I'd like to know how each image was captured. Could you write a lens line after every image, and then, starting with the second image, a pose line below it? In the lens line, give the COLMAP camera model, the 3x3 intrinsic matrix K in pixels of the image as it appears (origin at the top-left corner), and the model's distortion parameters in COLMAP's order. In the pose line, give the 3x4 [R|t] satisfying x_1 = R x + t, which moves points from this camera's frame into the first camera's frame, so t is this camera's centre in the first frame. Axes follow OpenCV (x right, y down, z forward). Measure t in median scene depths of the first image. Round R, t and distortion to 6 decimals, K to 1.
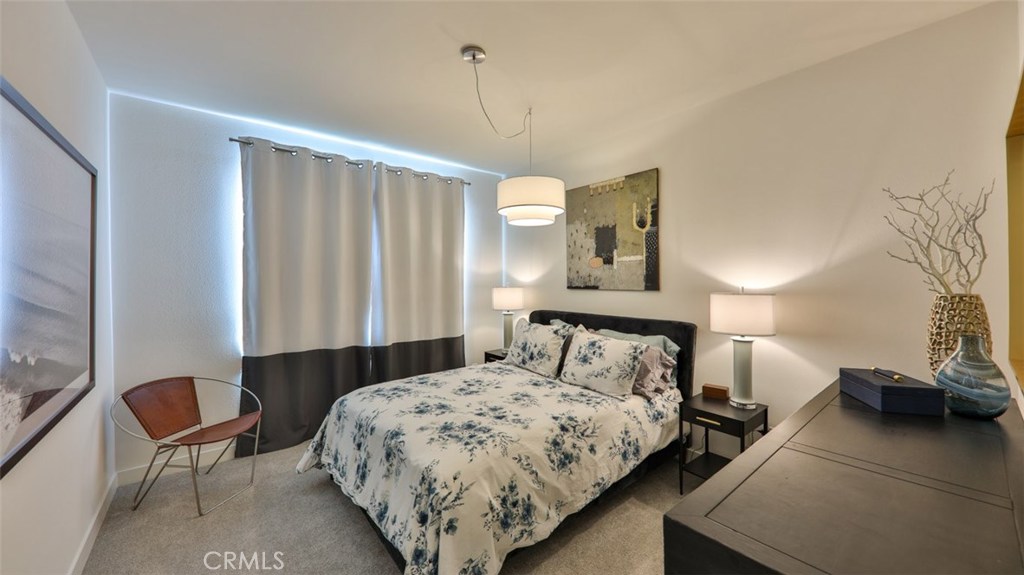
lens RADIAL K [[371.9, 0, 518.8], [0, 371.9, 283.7], [0, 0, 1]] dist [0.002516, -0.004071]
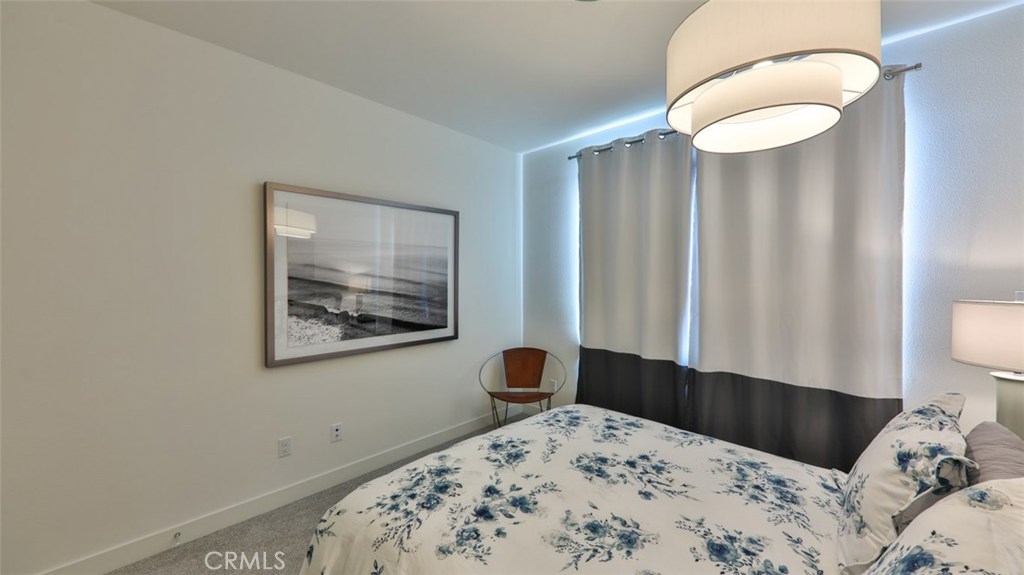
lens RADIAL K [[371.9, 0, 515.4], [0, 371.9, 282.8], [0, 0, 1]] dist [0.002516, -0.004071]
pose [[0.114927, 0.017399, -0.993222, 0.353792], [-0.019939, 0.999686, 0.015205, -0.007985], [0.993174, 0.018056, 0.115238, 0.653356]]
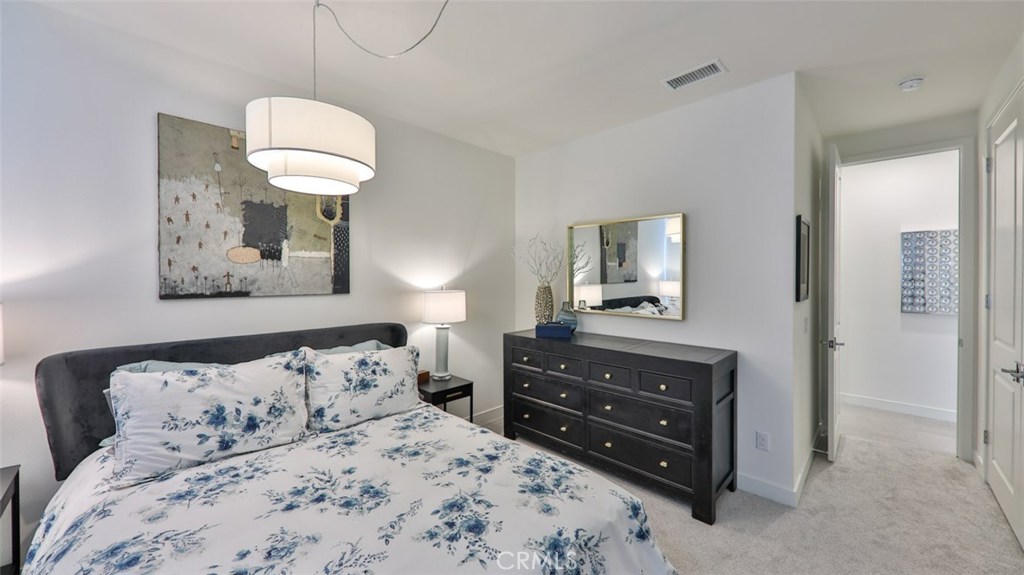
lens RADIAL K [[371.9, 0, 514.4], [0, 371.9, 281.7], [0, 0, 1]] dist [0.002516, -0.004071]
pose [[-0.108322, -0.000878, 0.994116, -0.551570], [0.017784, 0.999838, 0.002821, -0.004920], [-0.993957, 0.017985, -0.108288, 0.690457]]
